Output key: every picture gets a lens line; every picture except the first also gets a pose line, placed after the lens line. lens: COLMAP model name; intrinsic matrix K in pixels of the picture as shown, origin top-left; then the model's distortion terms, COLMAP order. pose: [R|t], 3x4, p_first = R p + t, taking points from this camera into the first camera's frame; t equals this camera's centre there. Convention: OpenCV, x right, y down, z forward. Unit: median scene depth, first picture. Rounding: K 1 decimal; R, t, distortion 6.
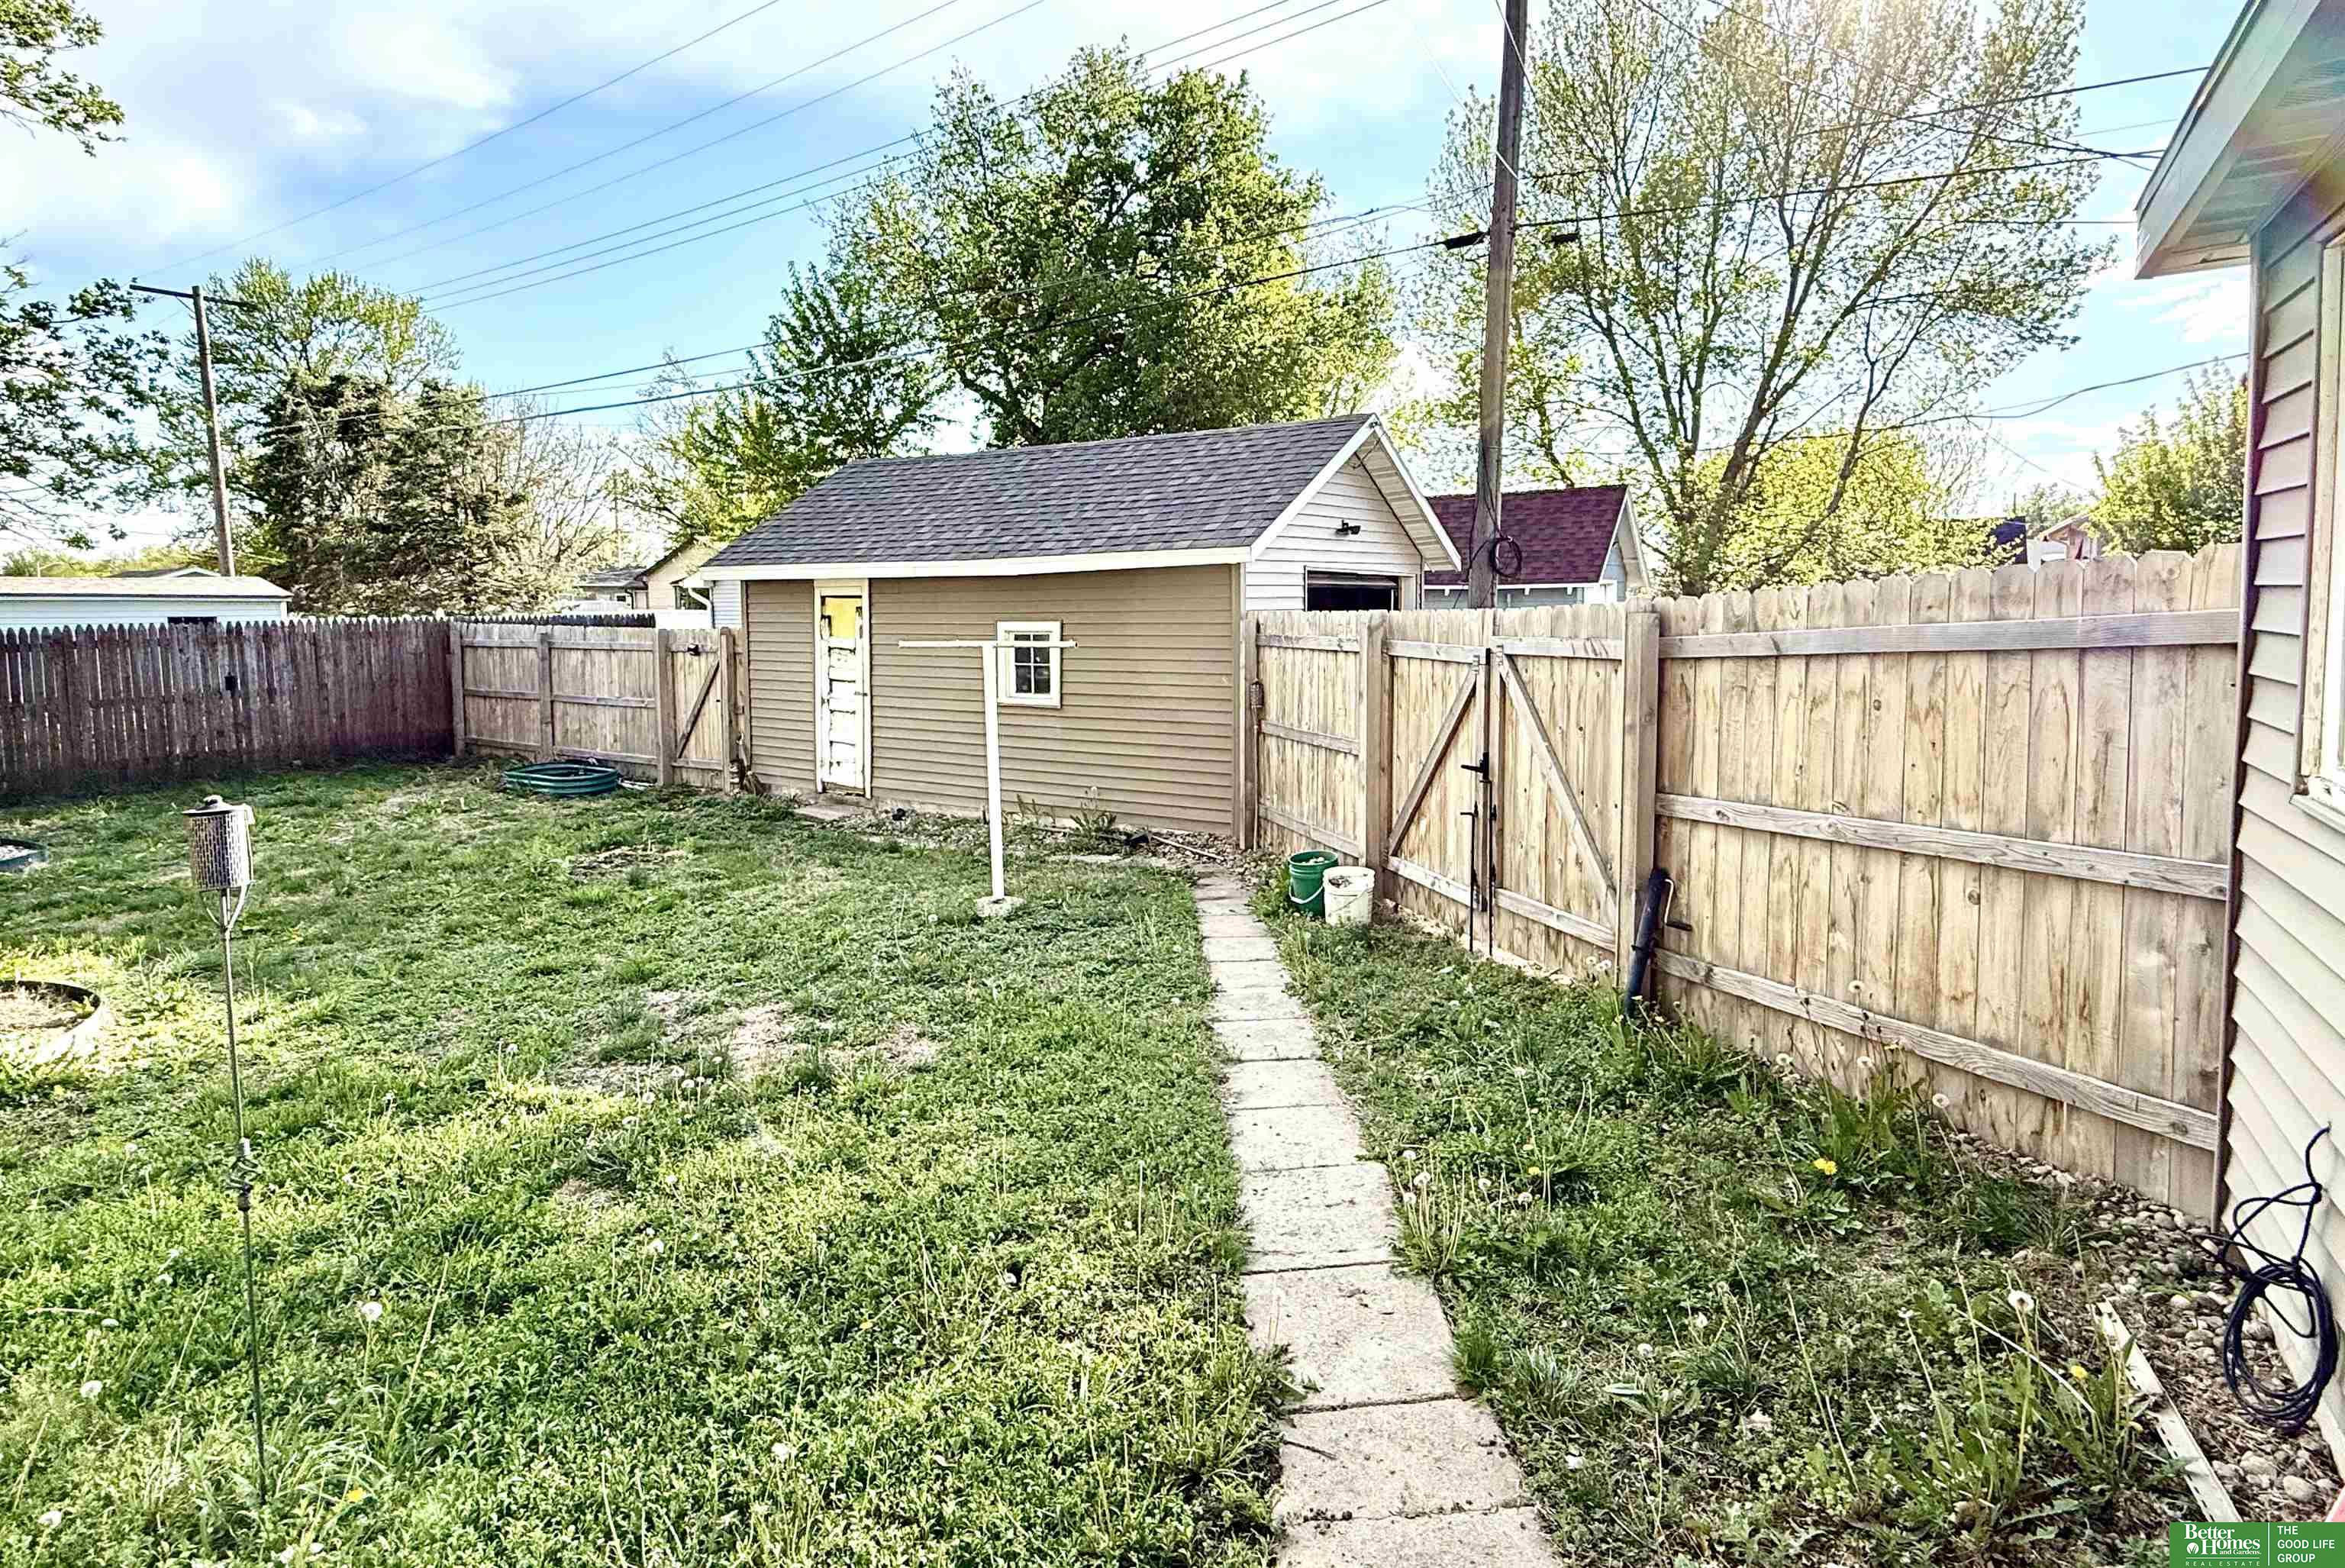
lens RADIAL K [[1240.3, 0, 1172.0], [0, 1240.3, 783.9], [0, 0, 1]] dist [0.000786, 0.000411]
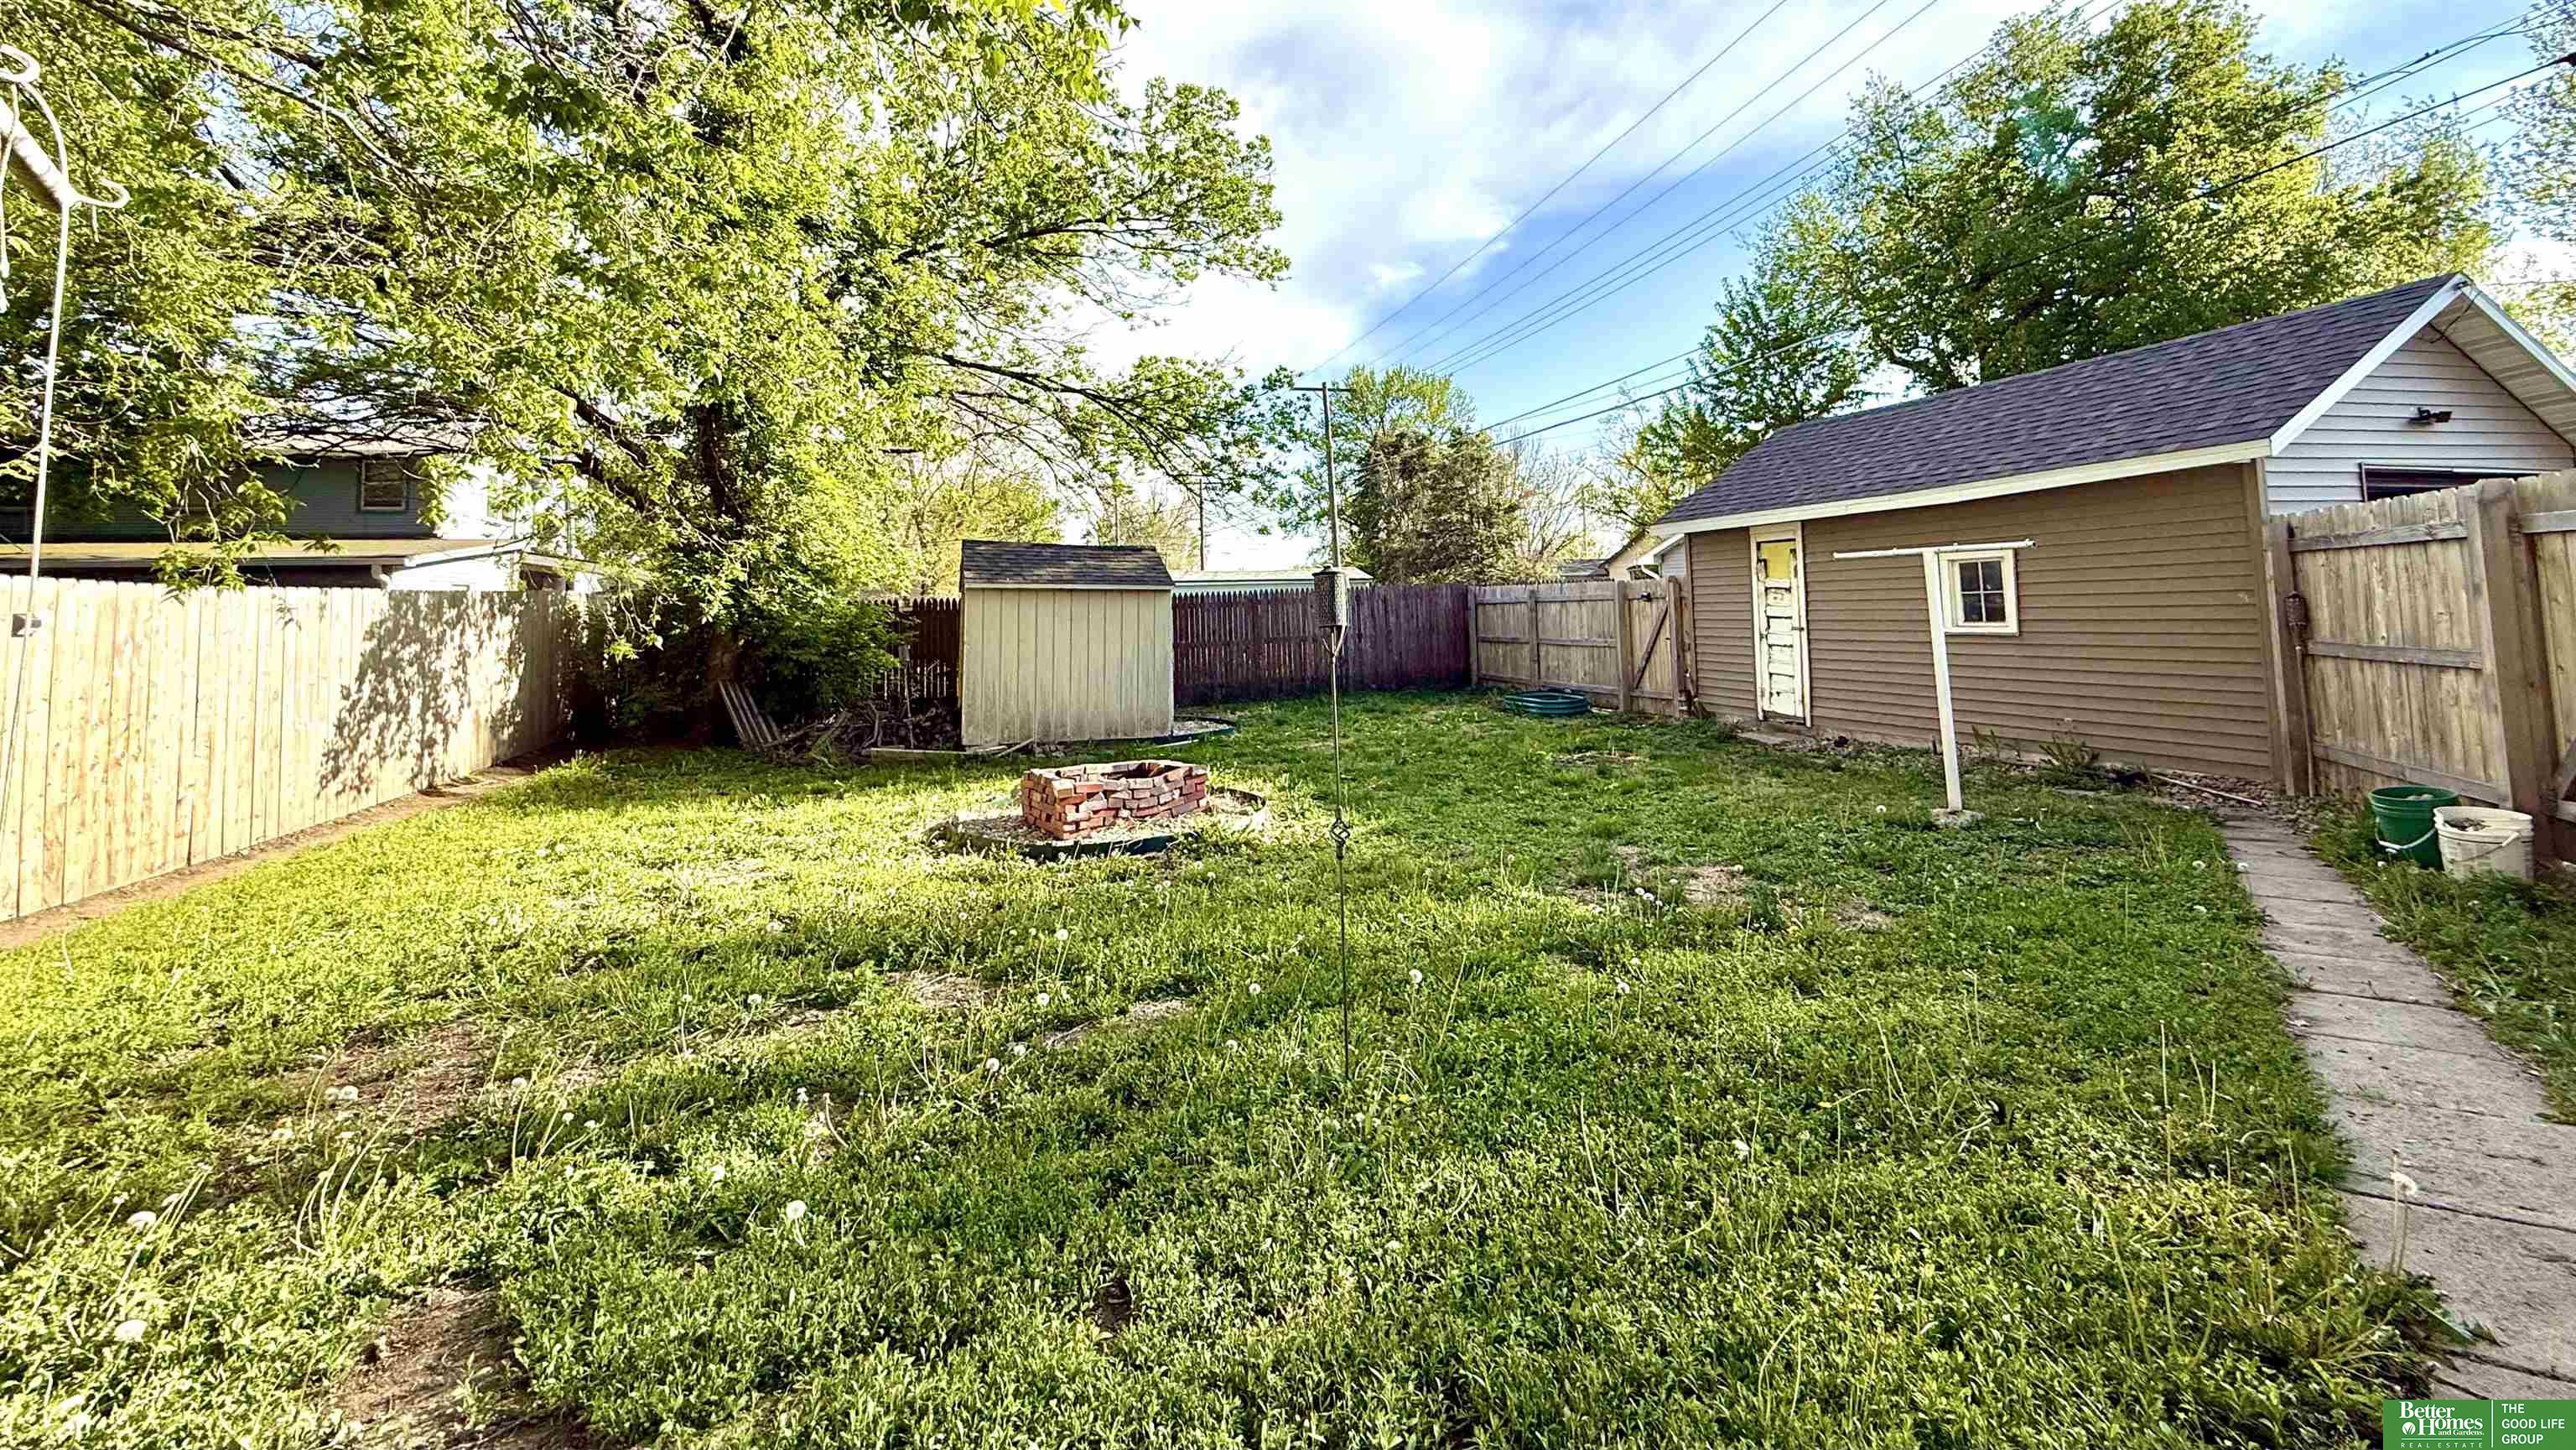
lens RADIAL K [[1065.1, 0, 1291.7], [0, 1065.1, 727.1], [0, 0, 1]] dist [0.003386, -0.000750]
pose [[0.771405, -0.063520, -0.633167, -0.006520], [-0.024244, 0.991349, -0.128990, 0.155187], [0.635883, 0.114855, 0.763191, 0.011260]]
